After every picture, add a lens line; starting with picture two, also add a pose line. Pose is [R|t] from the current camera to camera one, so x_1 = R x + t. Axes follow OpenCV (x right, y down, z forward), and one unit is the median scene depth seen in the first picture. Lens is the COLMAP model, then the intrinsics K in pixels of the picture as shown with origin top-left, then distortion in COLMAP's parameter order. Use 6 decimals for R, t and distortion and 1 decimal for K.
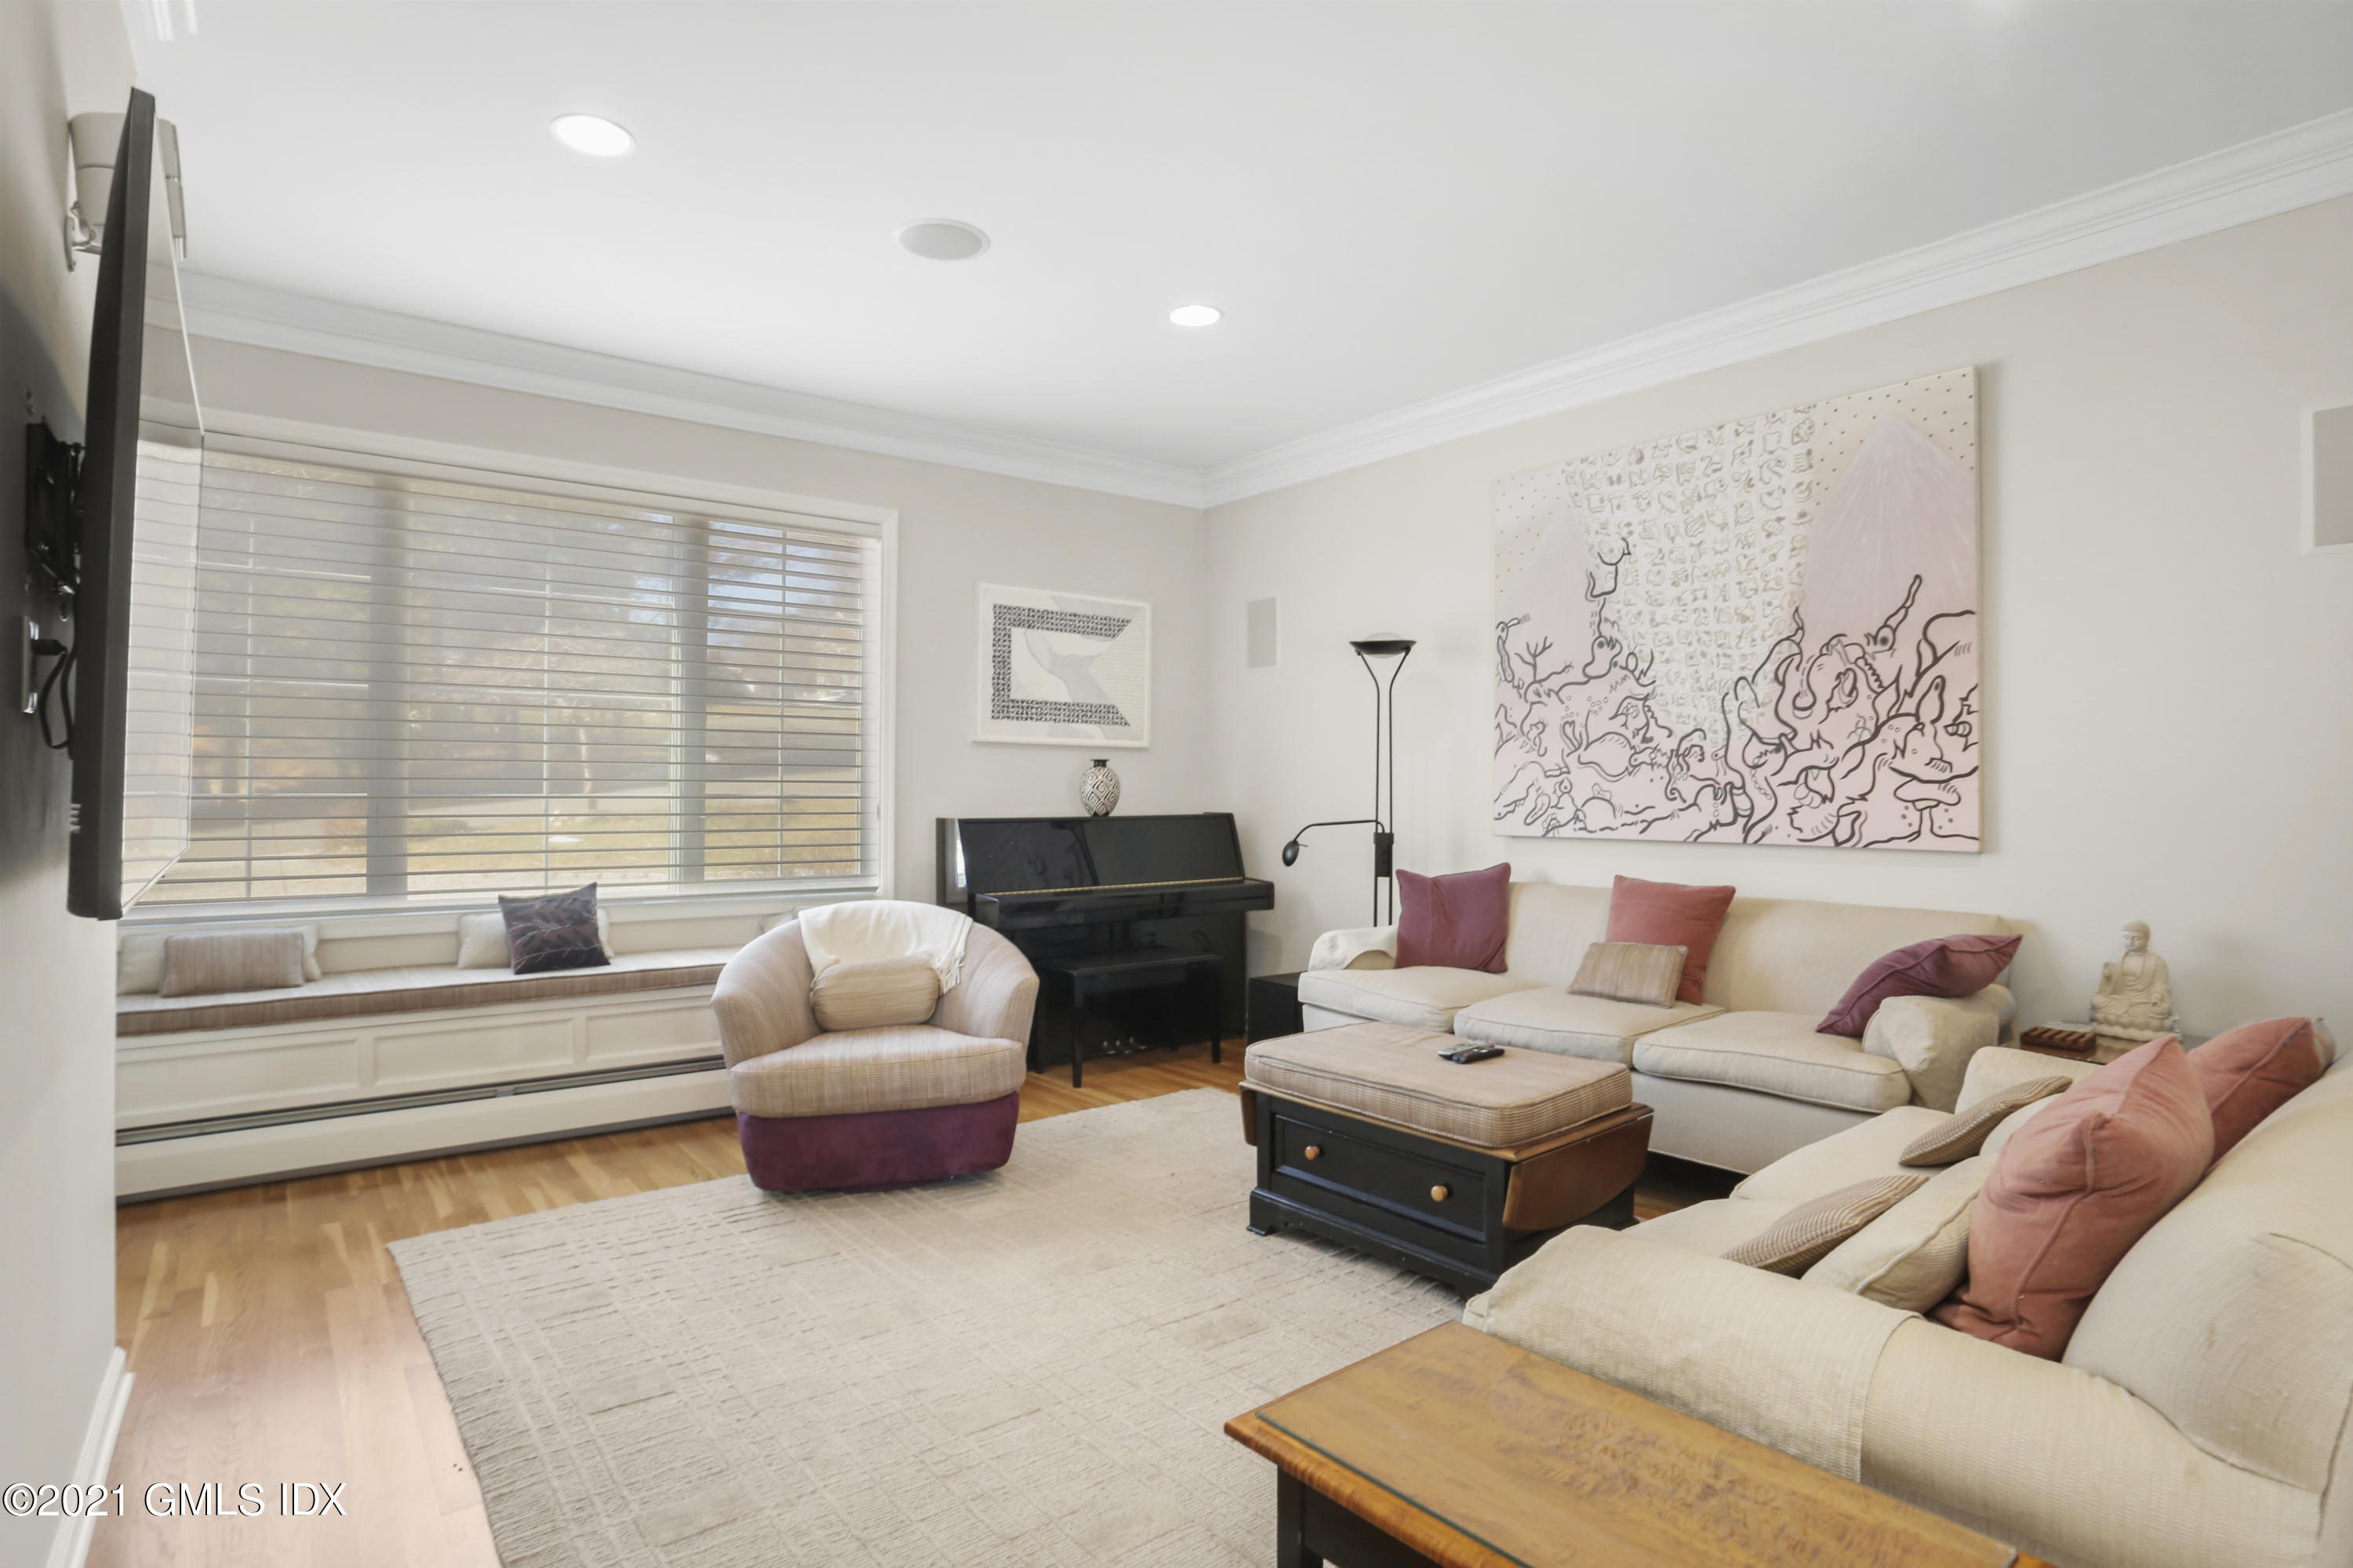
lens RADIAL K [[1247.9, 0, 1179.9], [0, 1247.9, 771.7], [0, 0, 1]] dist [-0.036856, 0.000658]
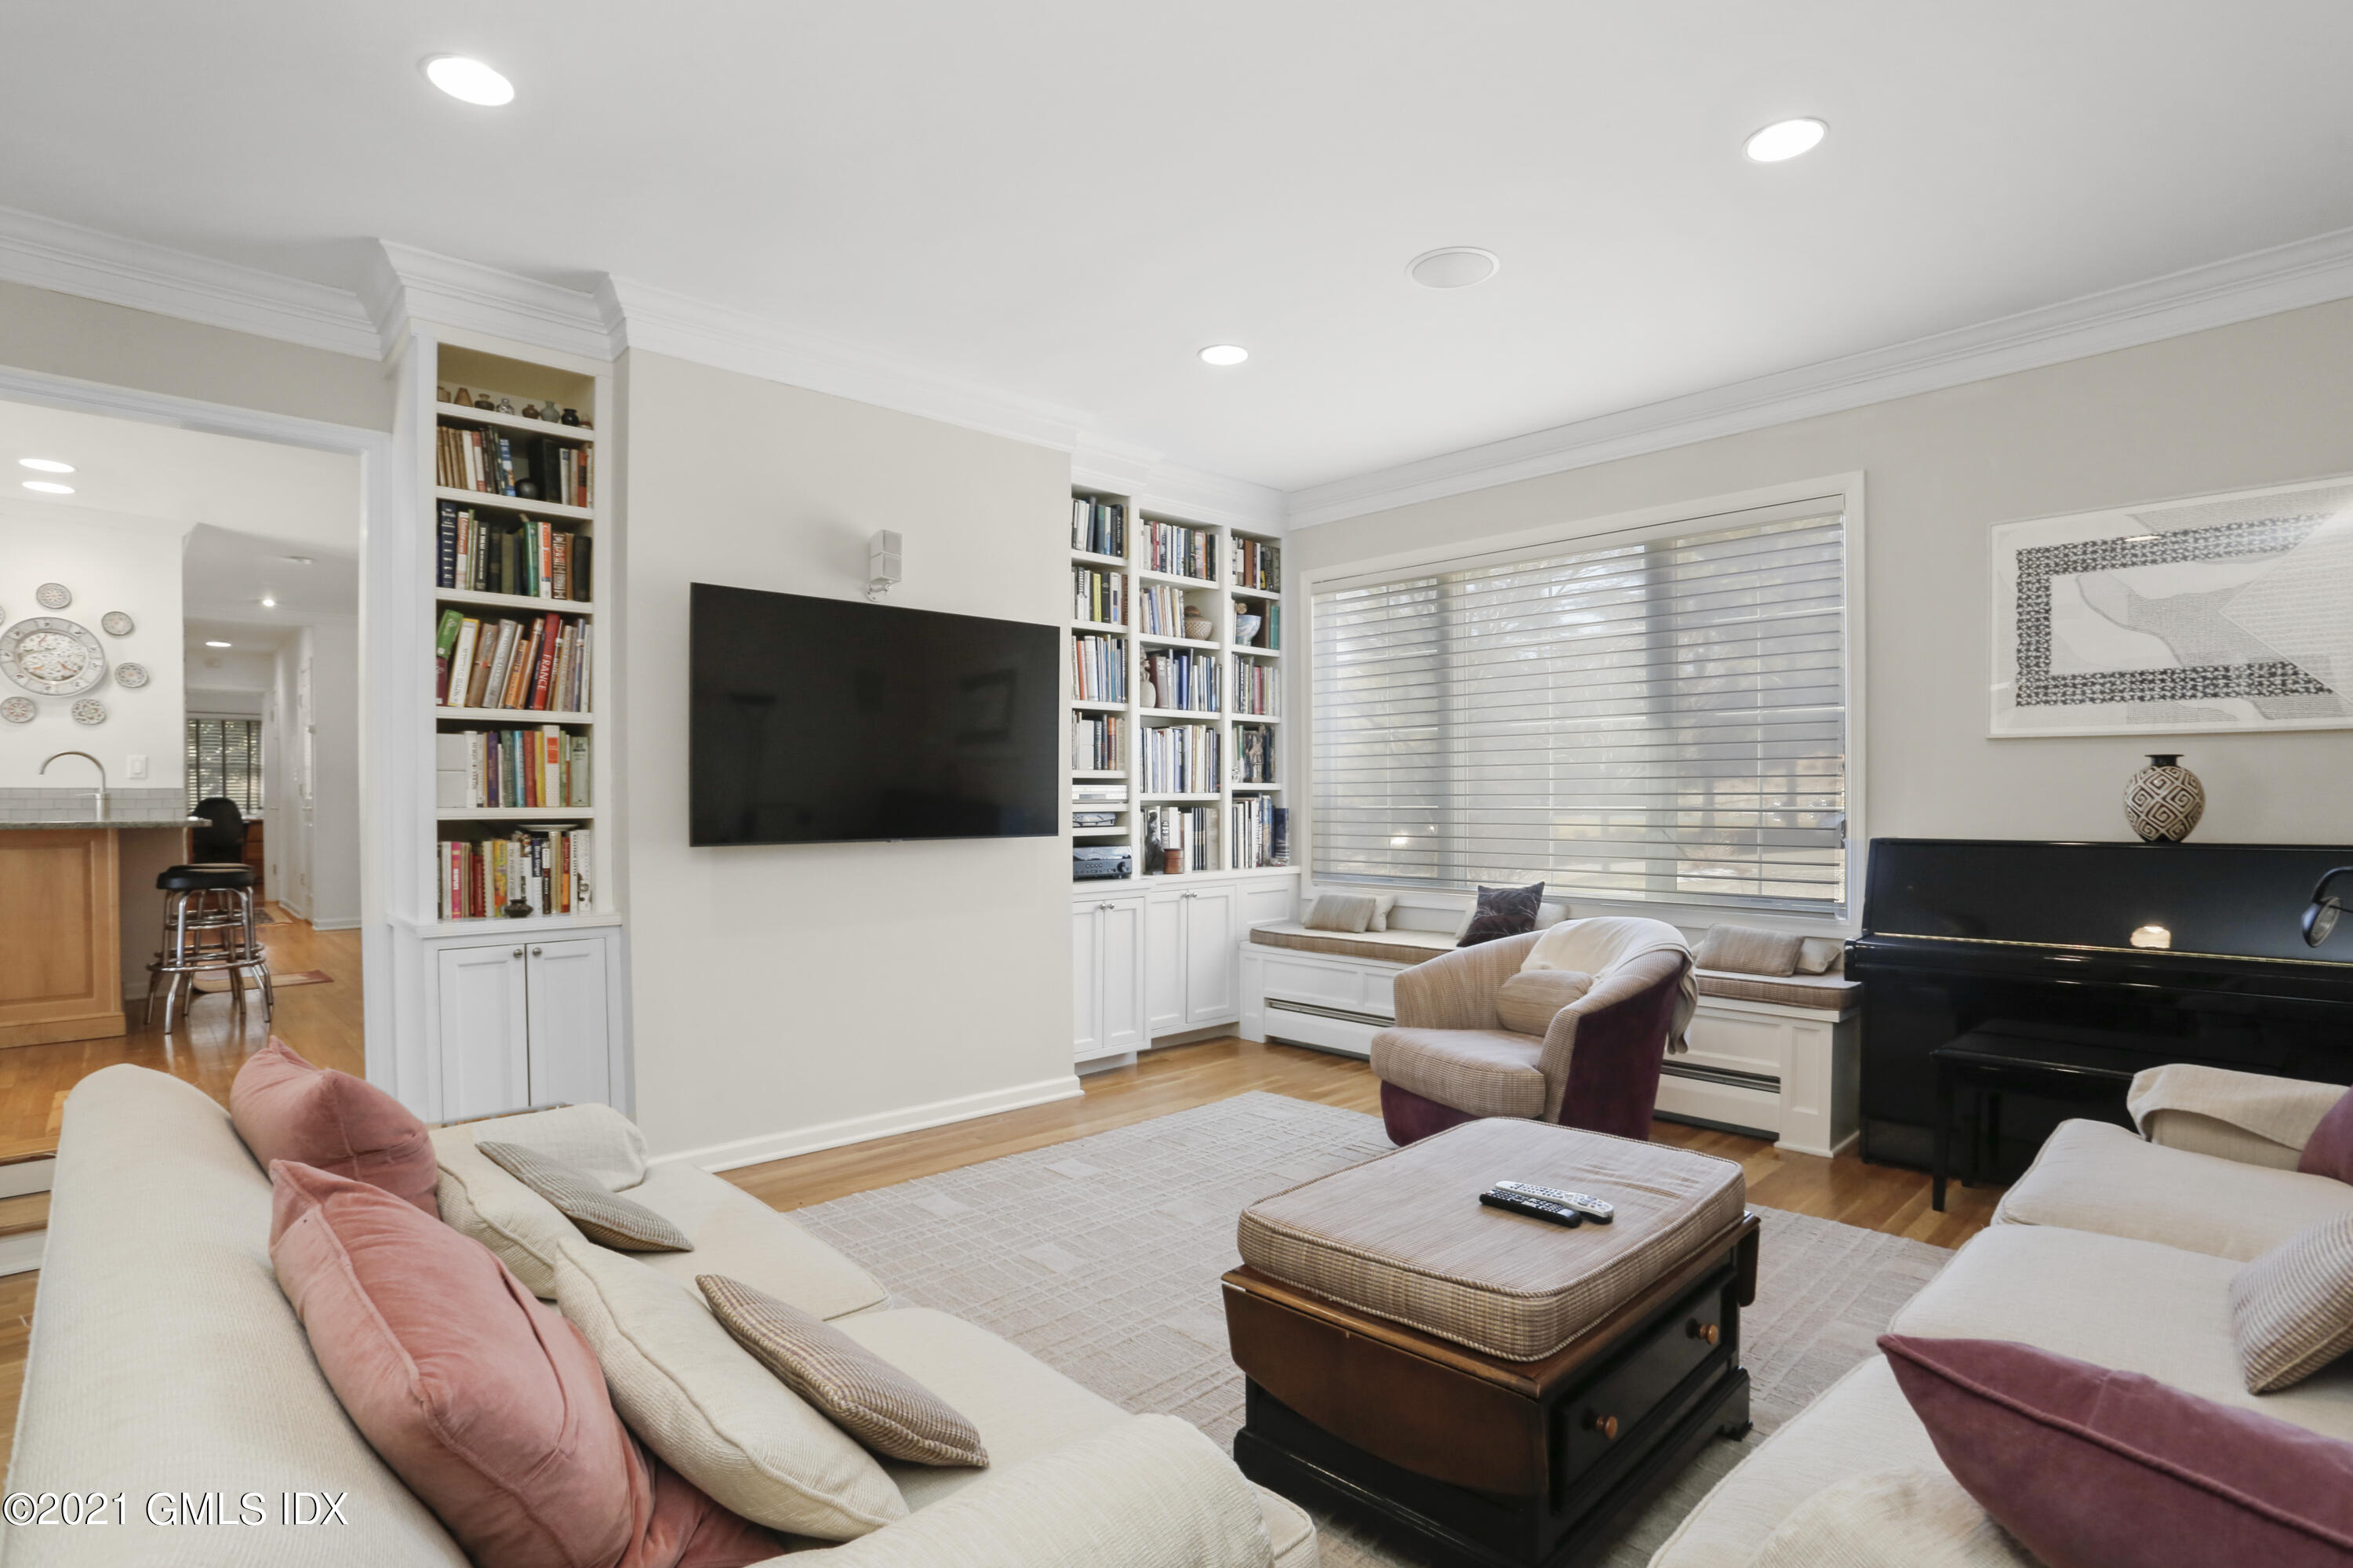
lens RADIAL K [[1152.8, 0, 1176.6], [0, 1152.8, 809.4], [0, 0, 1]] dist [-0.068082, 0.022015]
pose [[0.076270, 0.002305, -0.997085, 0.470515], [0.018019, 0.999831, 0.003690, 0.007585], [0.996924, -0.018248, 0.076216, 0.448423]]
